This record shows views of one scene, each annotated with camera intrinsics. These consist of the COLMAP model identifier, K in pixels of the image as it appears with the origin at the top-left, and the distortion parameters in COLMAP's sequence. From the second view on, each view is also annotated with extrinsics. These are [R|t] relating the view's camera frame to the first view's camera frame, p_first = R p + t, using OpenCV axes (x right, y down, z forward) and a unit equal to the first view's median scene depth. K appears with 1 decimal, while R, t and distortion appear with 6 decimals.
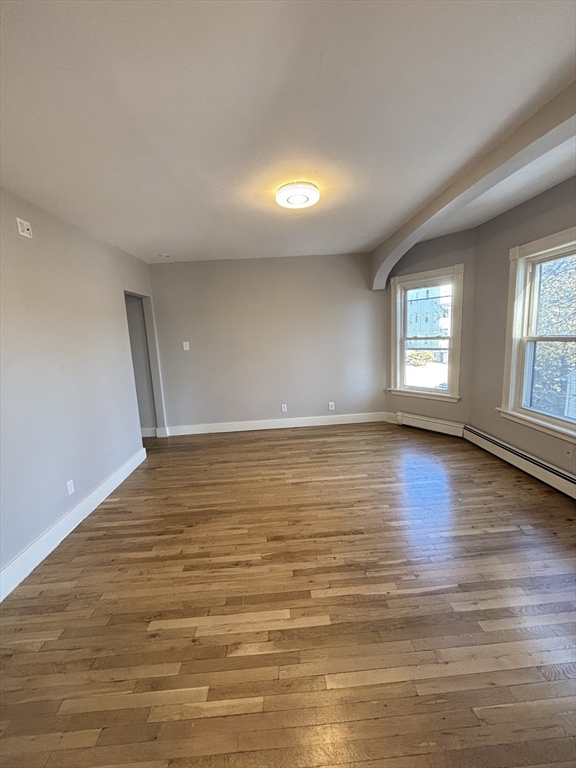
lens RADIAL K [[309.1, 0, 282.4], [0, 309.1, 382.7], [0, 0, 1]] dist [-0.005319, 0.000765]
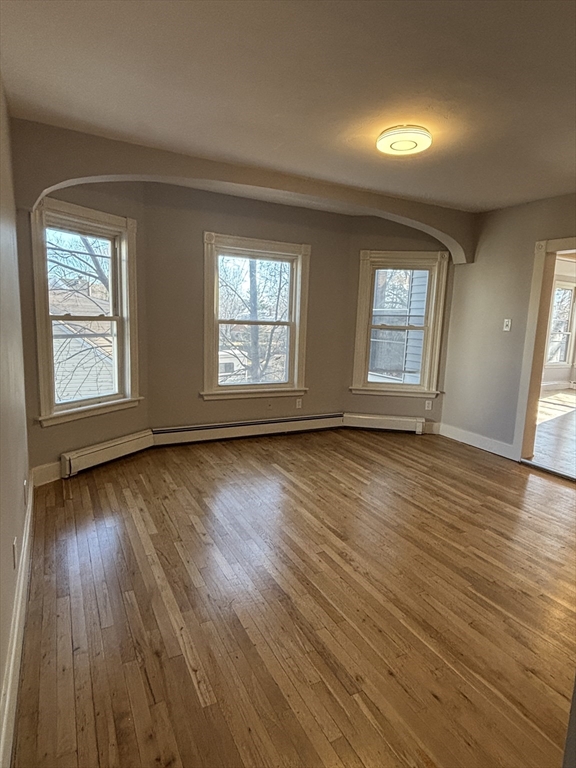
lens RADIAL K [[442.4, 0, 288.2], [0, 442.4, 383.5], [0, 0, 1]] dist [0.000681, 0.008834]
pose [[-0.441600, -0.108858, 0.890584, -0.803674], [0.125036, 0.975459, 0.181233, -0.199438], [-0.888457, 0.191388, -0.417151, 1.630997]]
